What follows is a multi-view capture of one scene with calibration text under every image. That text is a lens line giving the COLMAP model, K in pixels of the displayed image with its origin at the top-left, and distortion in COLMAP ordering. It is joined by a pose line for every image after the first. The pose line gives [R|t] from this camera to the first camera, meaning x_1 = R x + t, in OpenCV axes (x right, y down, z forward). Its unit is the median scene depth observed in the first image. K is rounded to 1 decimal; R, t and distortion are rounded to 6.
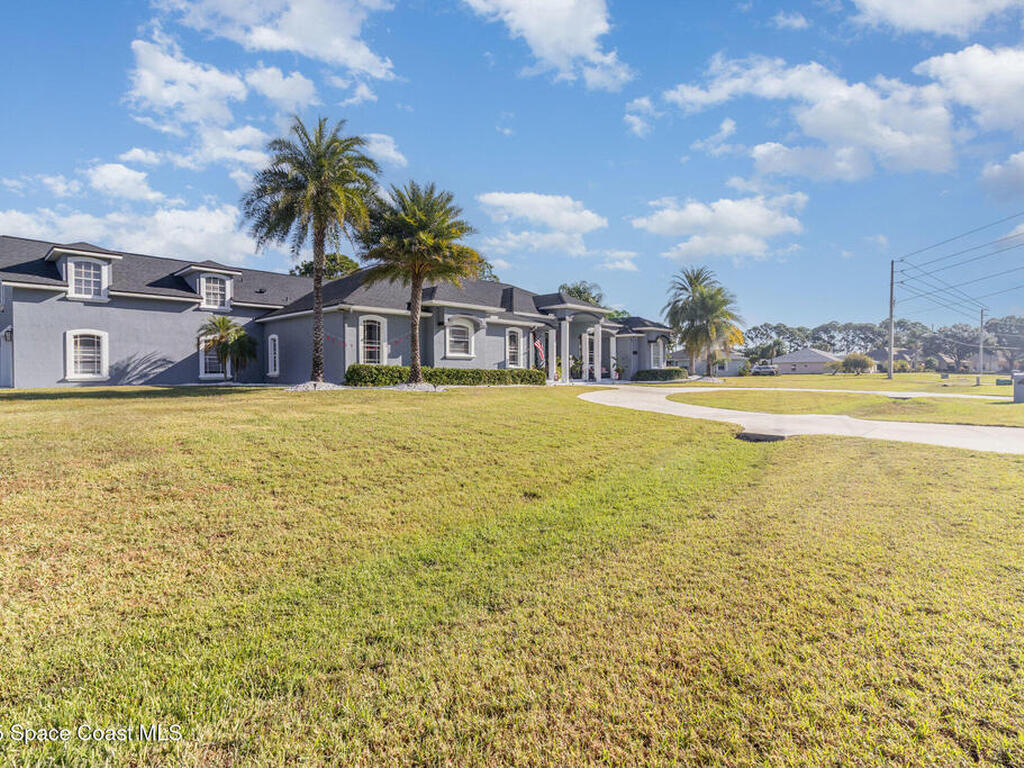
lens RADIAL K [[527.9, 0, 509.6], [0, 527.9, 380.9], [0, 0, 1]] dist [0.002678, 0.000518]
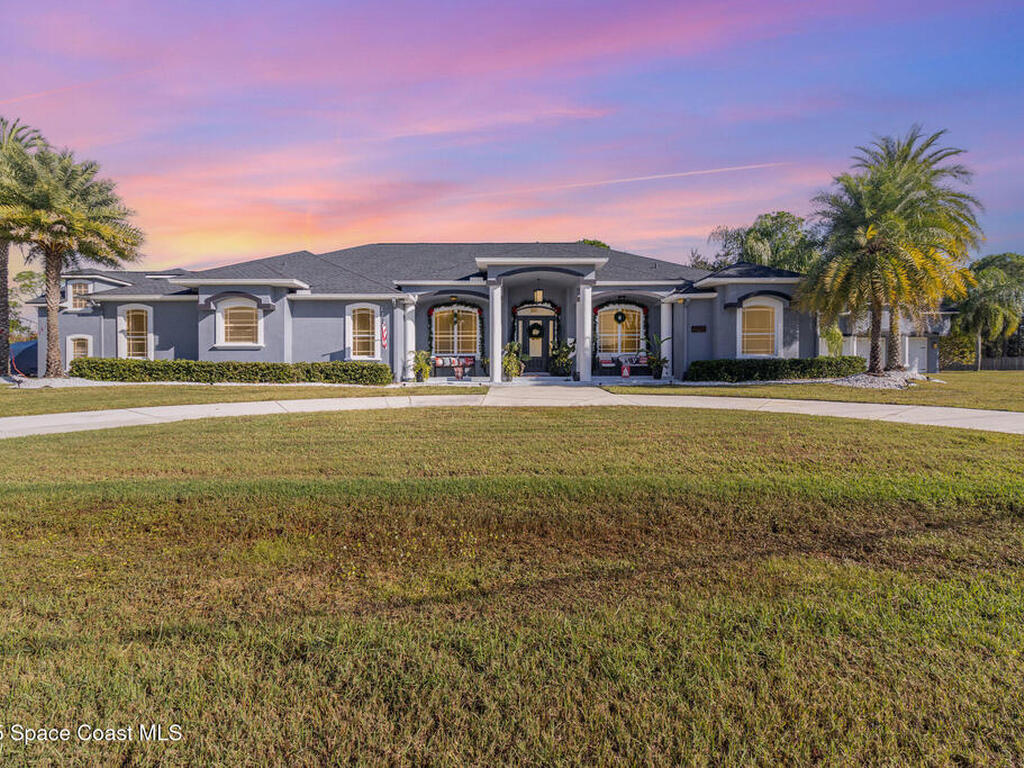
lens RADIAL K [[527.9, 0, 512.0], [0, 527.9, 380.4], [0, 0, 1]] dist [0.002678, 0.000518]
pose [[0.699759, 0.015637, -0.714208, 0.765906], [-0.007654, 0.999867, 0.014392, -0.009540], [0.714338, -0.004604, 0.699785, 0.738128]]
